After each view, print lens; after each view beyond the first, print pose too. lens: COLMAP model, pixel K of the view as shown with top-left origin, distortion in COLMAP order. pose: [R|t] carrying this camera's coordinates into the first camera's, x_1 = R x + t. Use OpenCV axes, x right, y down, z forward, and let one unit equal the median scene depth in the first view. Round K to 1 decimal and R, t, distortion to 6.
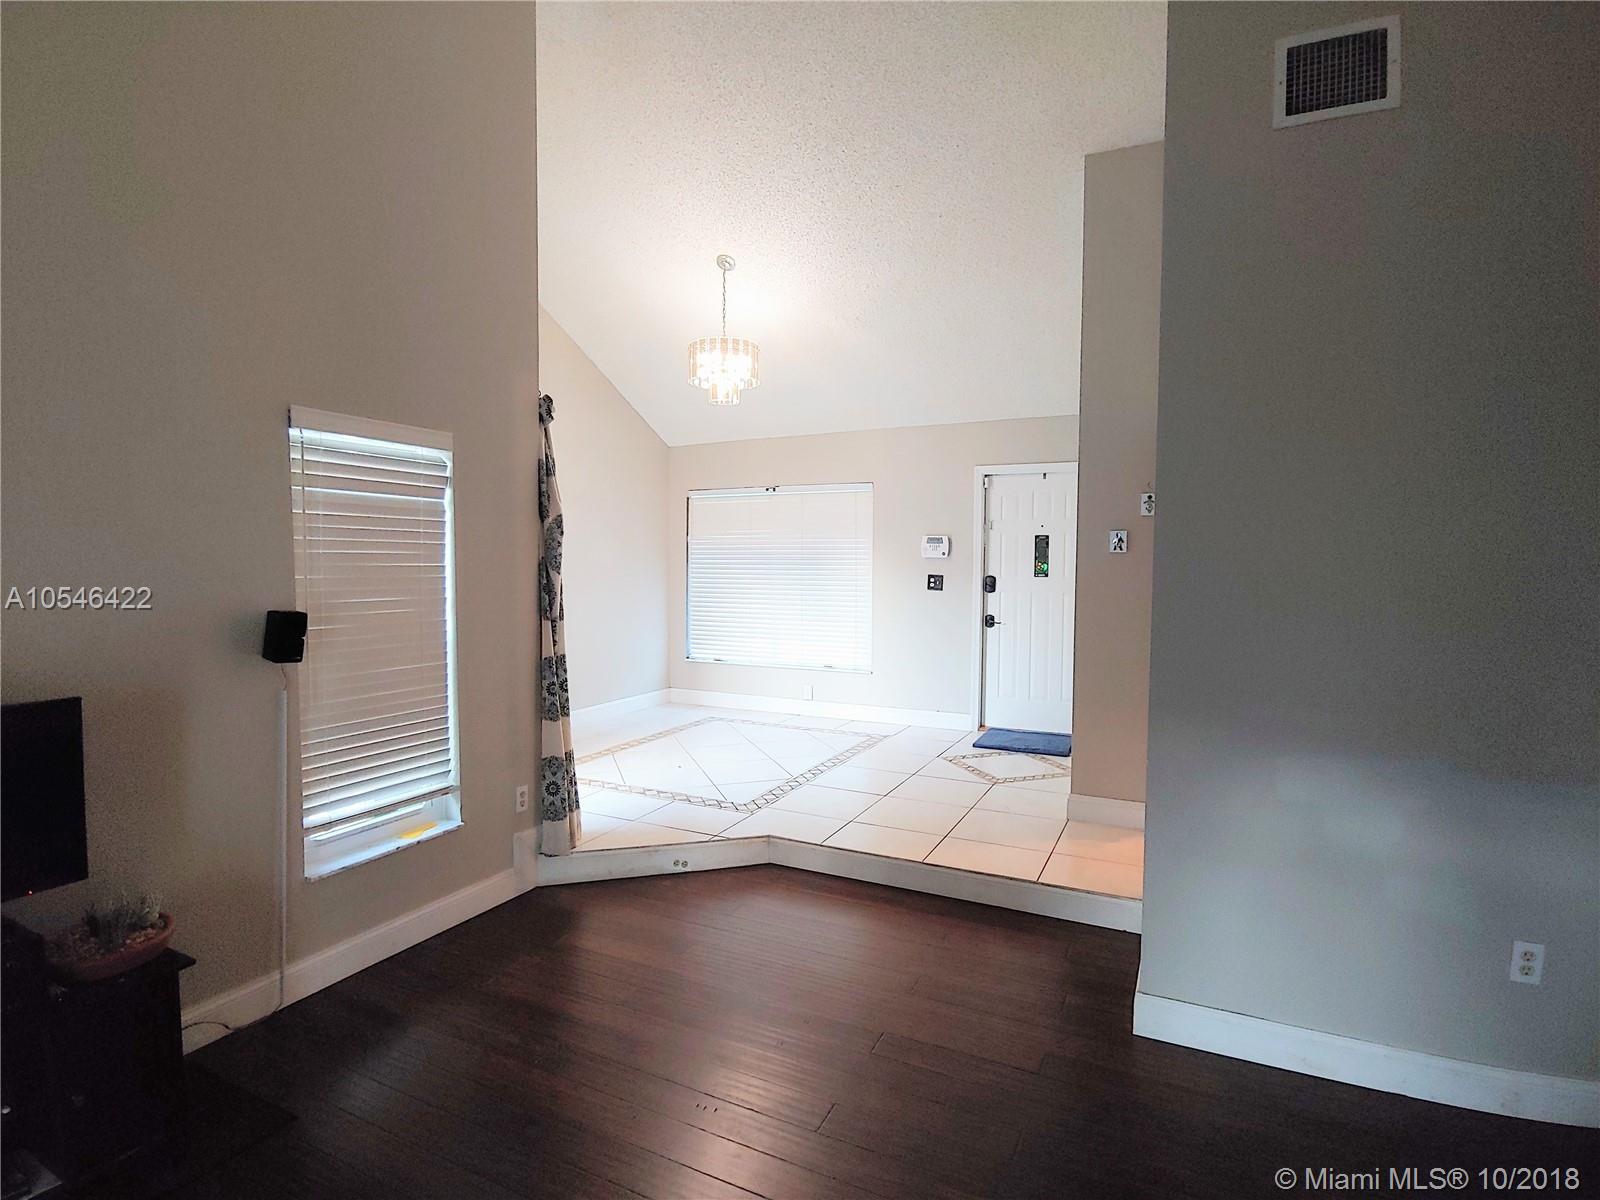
lens RADIAL K [[798.4, 0, 800.0], [0, 798.4, 600.0], [0, 0, 1]] dist [-0.014211, -0.000105]
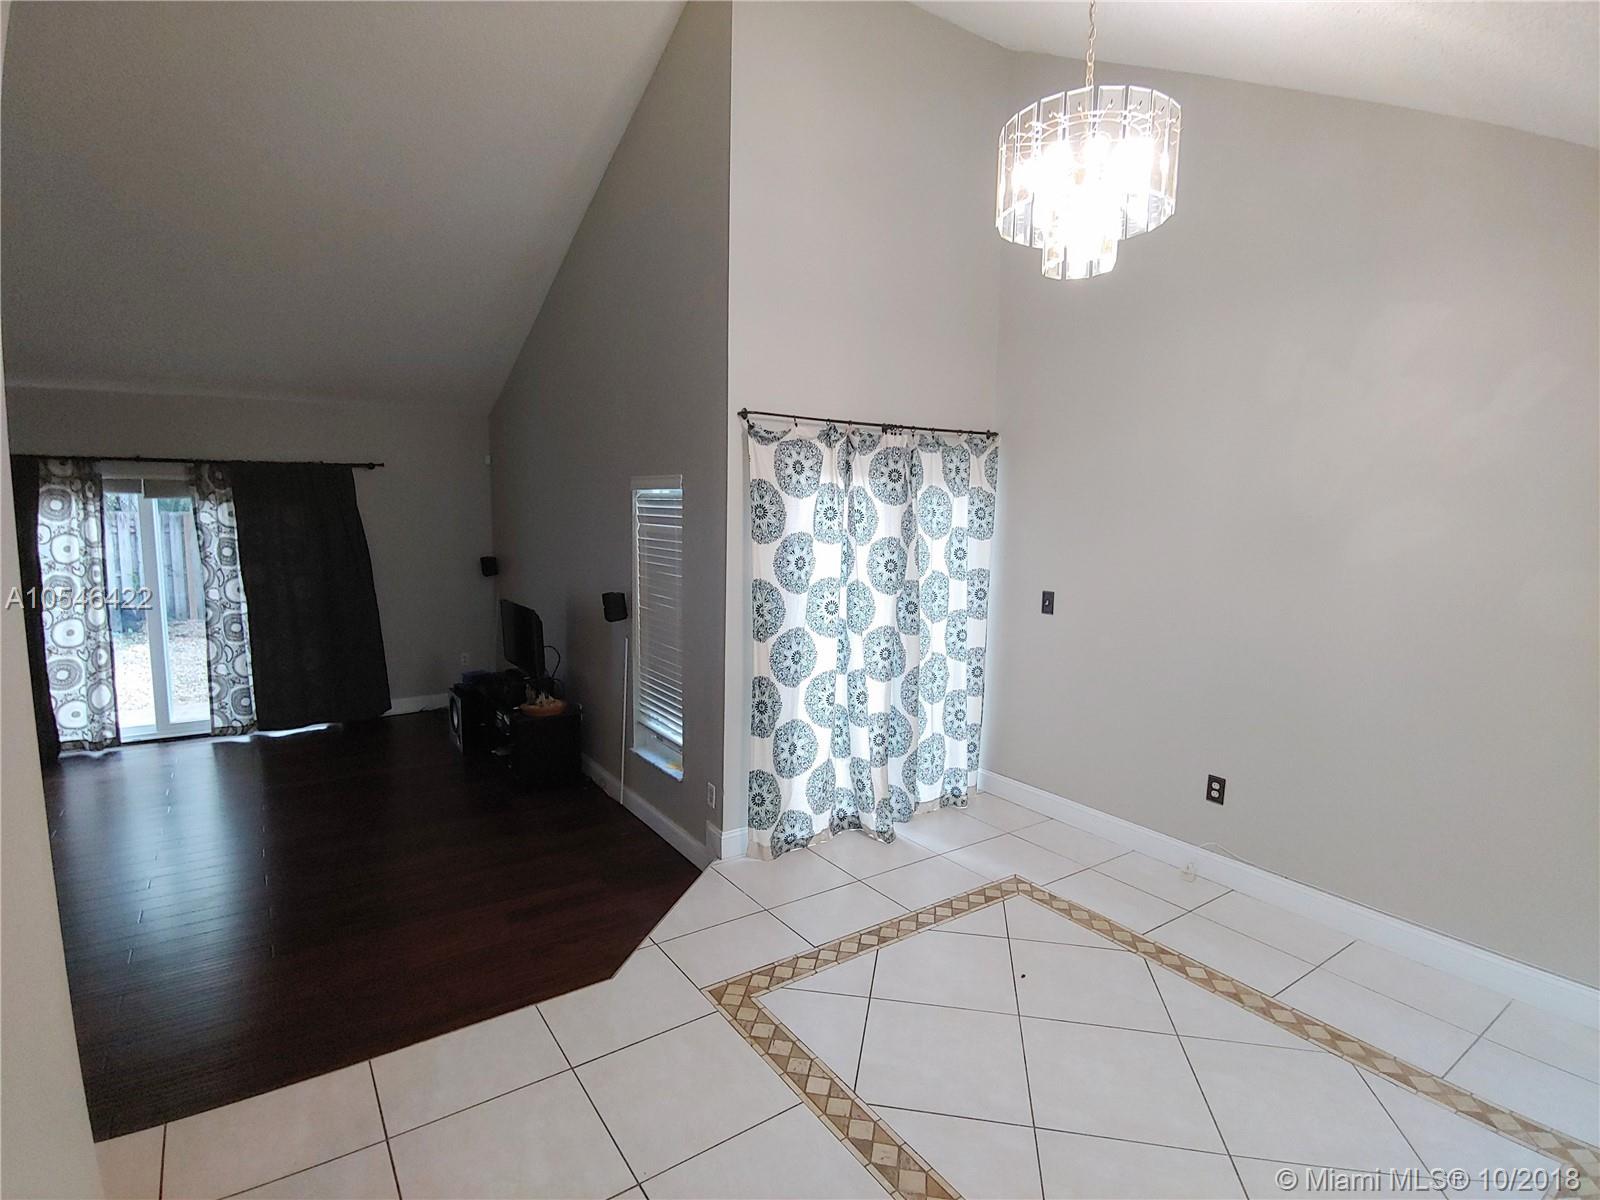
lens RADIAL K [[798.4, 0, 800.0], [0, 798.4, 600.0], [0, 0, 1]] dist [-0.014211, -0.000105]
pose [[-0.480087, 0.098028, -0.871726, 0.436853], [-0.065471, 0.986961, 0.147044, -0.154749], [0.874774, 0.127667, -0.467409, 1.291826]]
